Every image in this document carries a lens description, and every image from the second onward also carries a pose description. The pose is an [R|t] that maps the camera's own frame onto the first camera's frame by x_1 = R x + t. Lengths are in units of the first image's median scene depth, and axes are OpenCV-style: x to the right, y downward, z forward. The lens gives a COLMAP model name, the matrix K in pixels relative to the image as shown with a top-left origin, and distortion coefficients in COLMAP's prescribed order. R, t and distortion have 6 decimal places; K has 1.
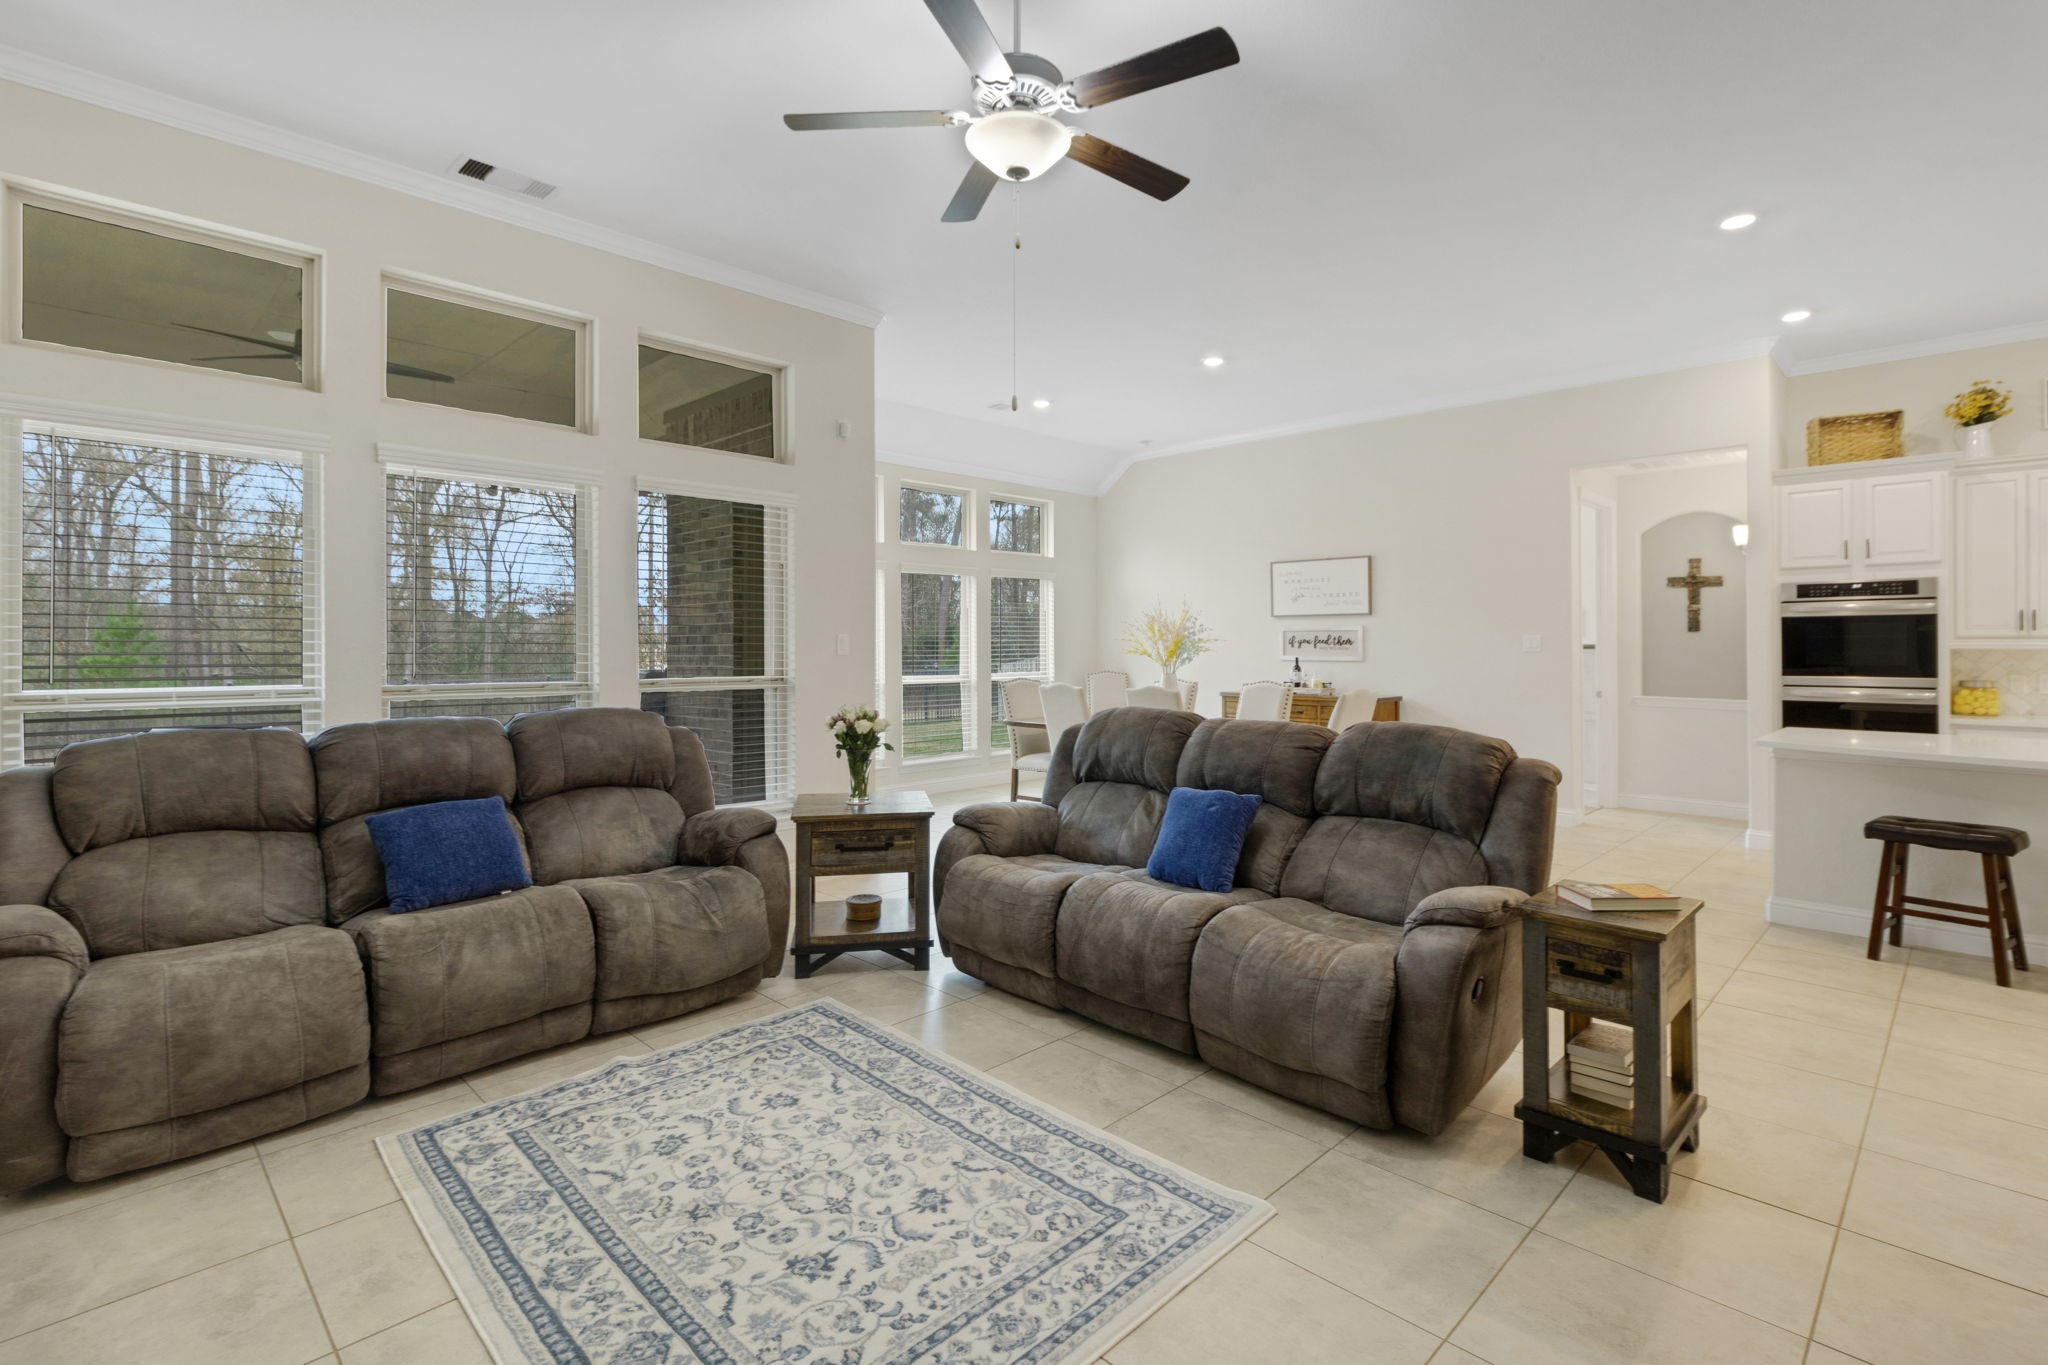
lens RADIAL K [[936.8, 0, 1021.7], [0, 936.8, 629.1], [0, 0, 1]] dist [-0.000129, -0.000005]
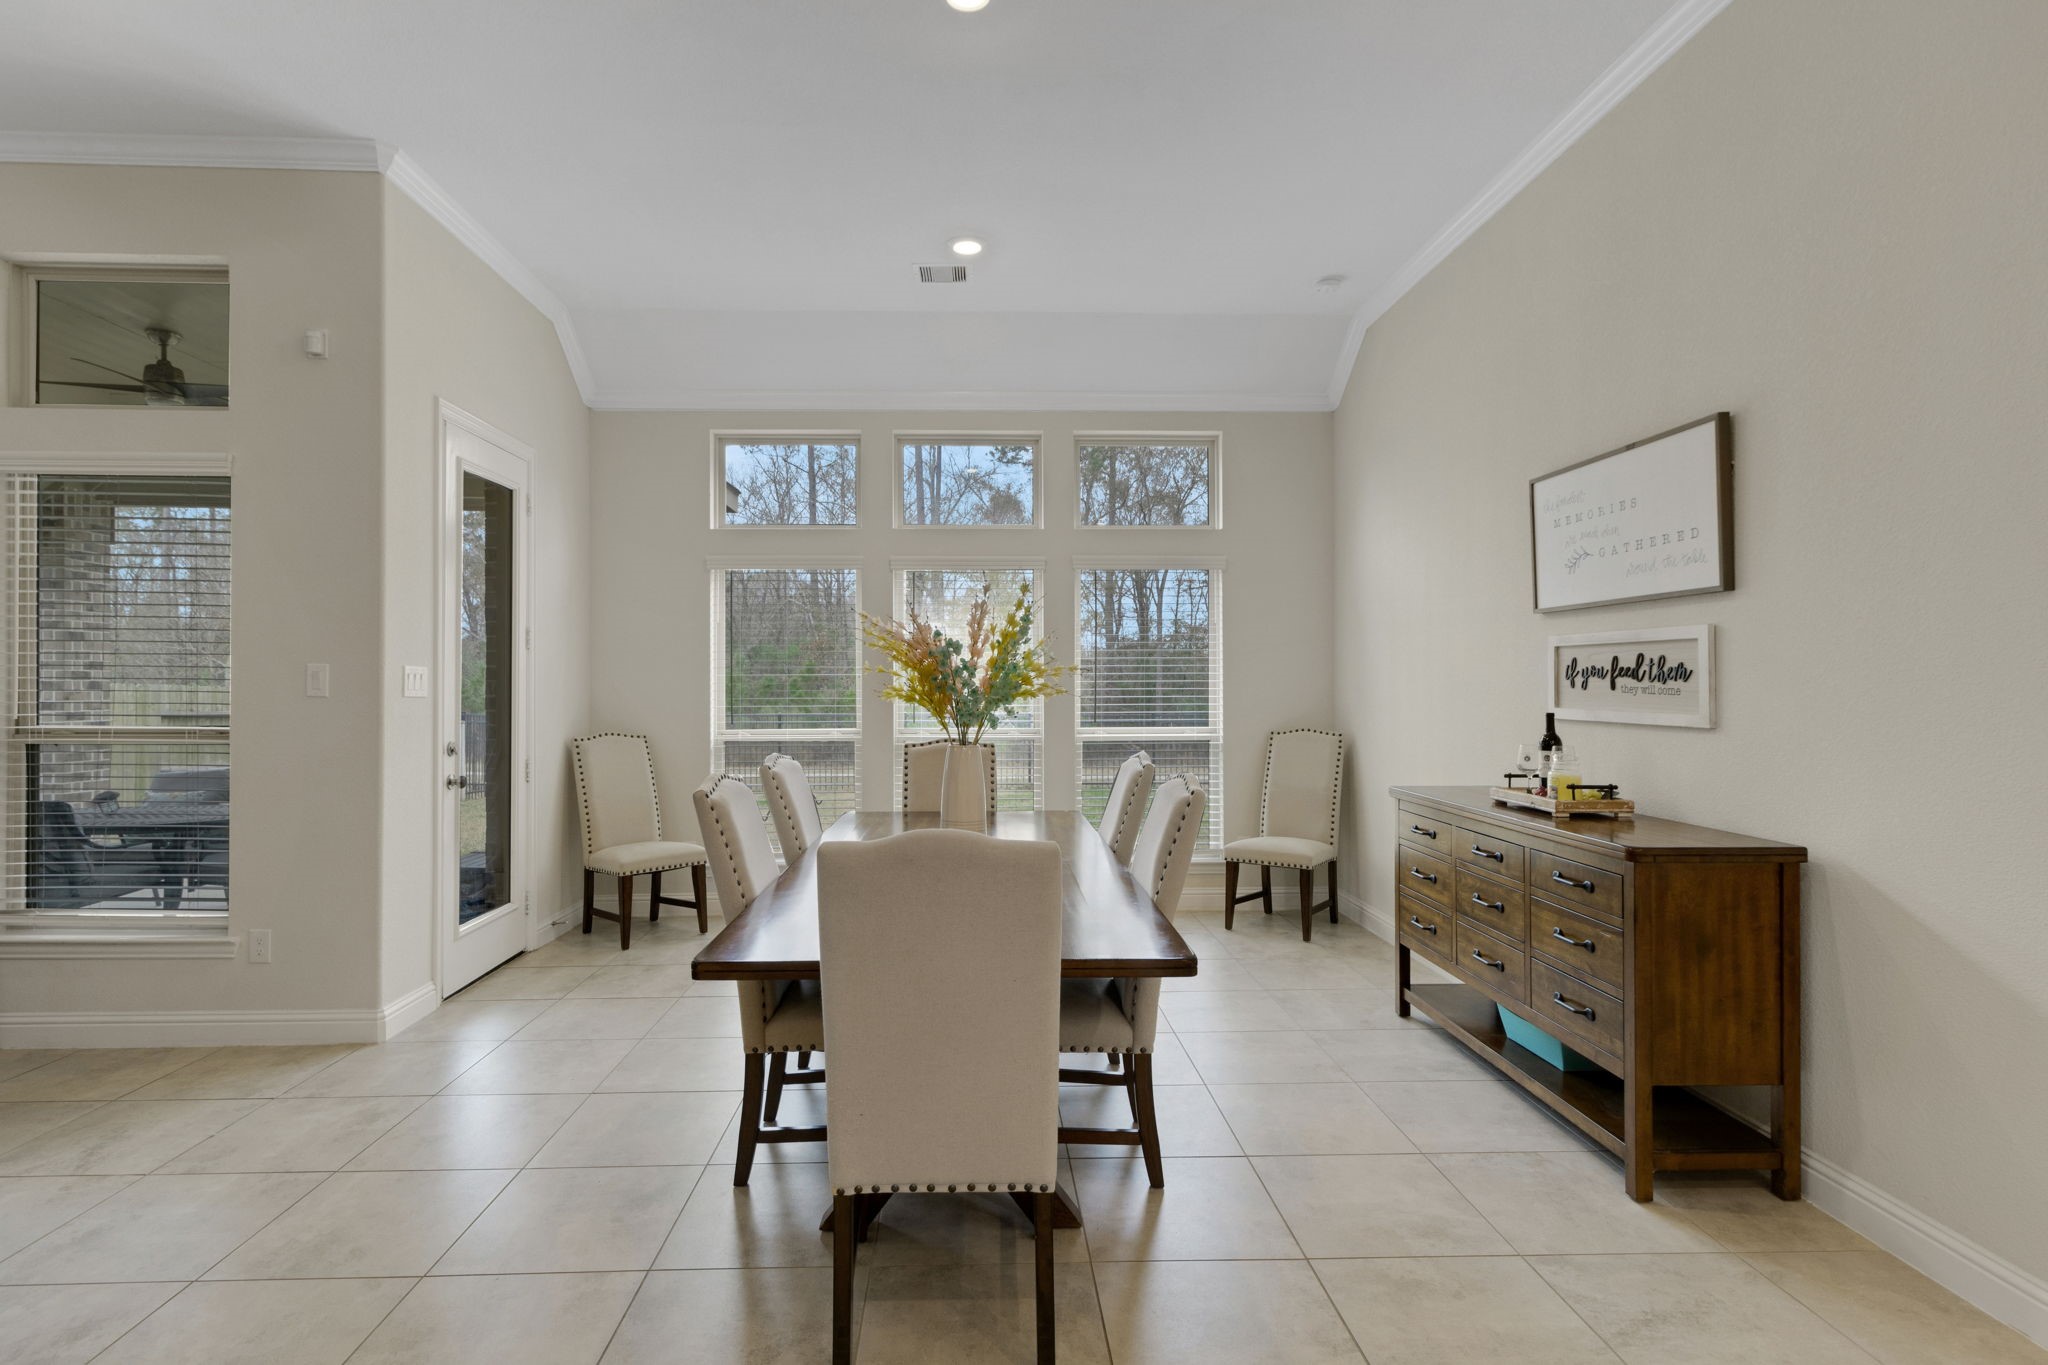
lens RADIAL K [[982.3, 0, 1021.5], [0, 982.3, 671.8], [0, 0, 1]] dist [0.000531, -0.000013]
pose [[0.744999, -0.006236, -0.667037, 0.430068], [0.010832, 0.999938, 0.002750, 0.010116], [0.666978, -0.009274, 0.745020, 0.587918]]
